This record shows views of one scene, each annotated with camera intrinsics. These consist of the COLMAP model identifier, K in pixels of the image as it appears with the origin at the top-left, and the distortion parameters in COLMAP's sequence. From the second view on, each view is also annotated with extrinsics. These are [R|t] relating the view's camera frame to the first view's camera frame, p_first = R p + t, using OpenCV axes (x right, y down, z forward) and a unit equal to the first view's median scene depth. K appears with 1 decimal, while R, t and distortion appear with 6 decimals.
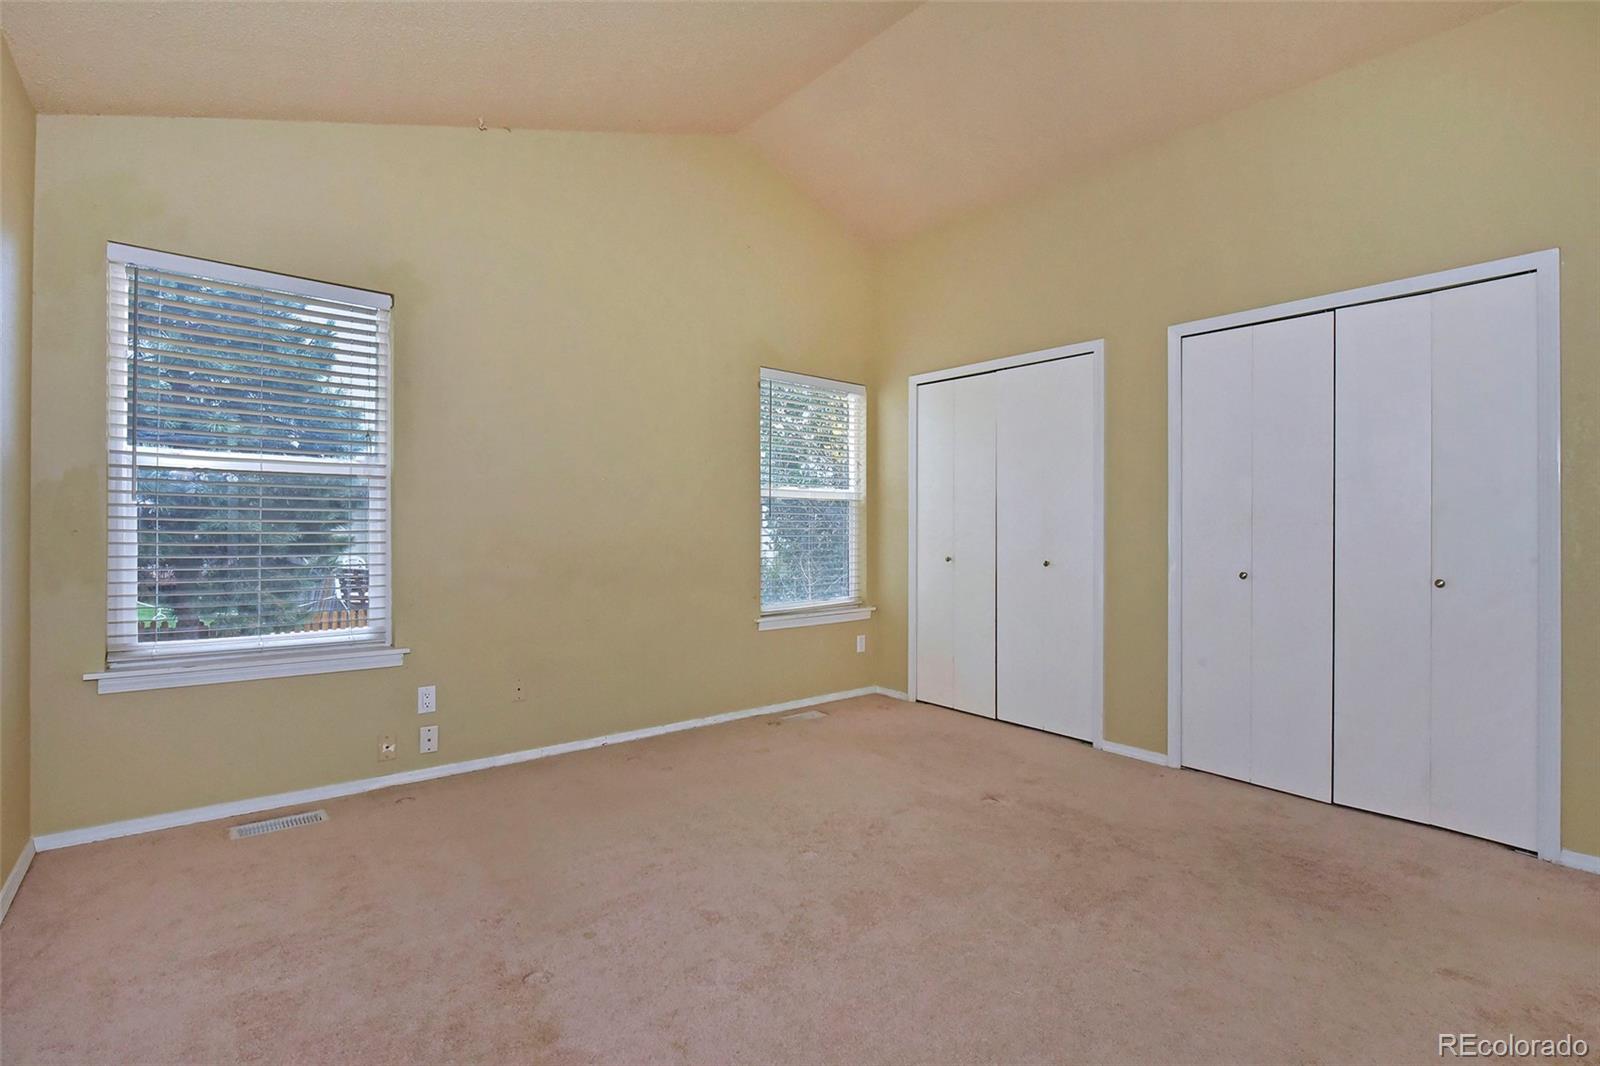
lens RADIAL K [[687.1, 0, 794.3], [0, 687.1, 532.6], [0, 0, 1]] dist [-0.003094, -0.000545]
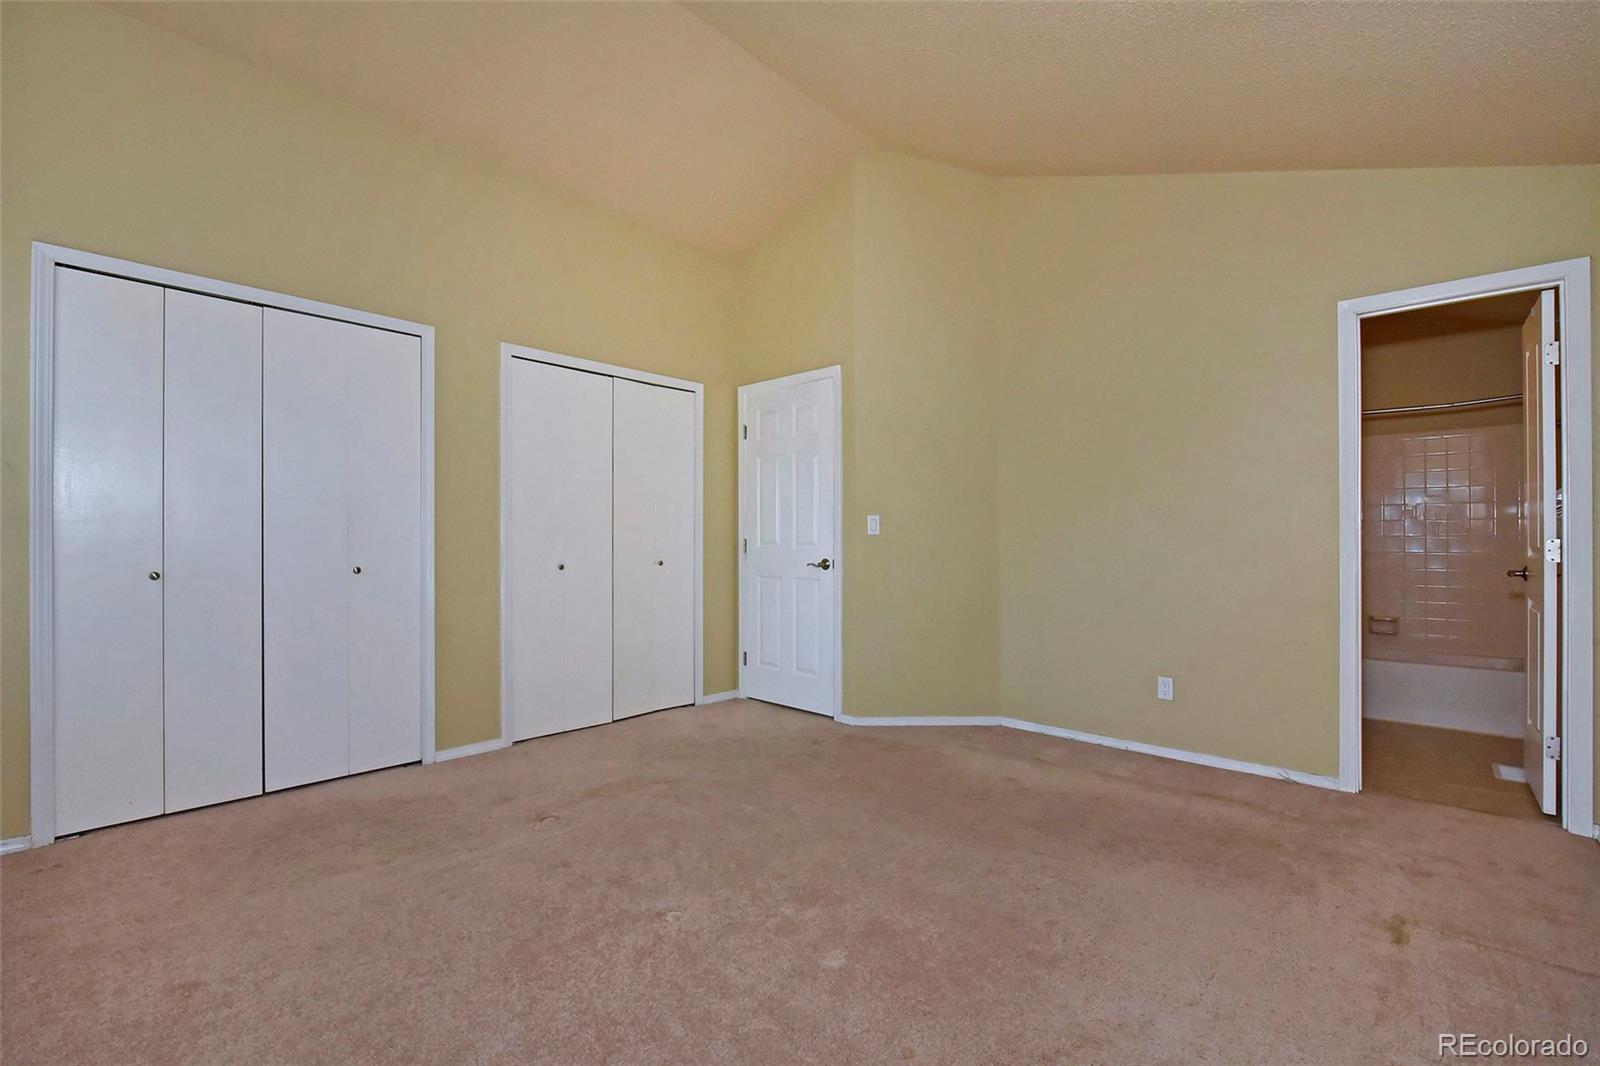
lens RADIAL K [[687.1, 0, 794.0], [0, 687.1, 532.4], [0, 0, 1]] dist [-0.003094, -0.000545]
pose [[-0.101432, -0.007508, 0.994814, -0.578579], [-0.010386, 0.999925, 0.006488, -0.012582], [-0.994788, -0.009674, -0.101503, 0.648501]]
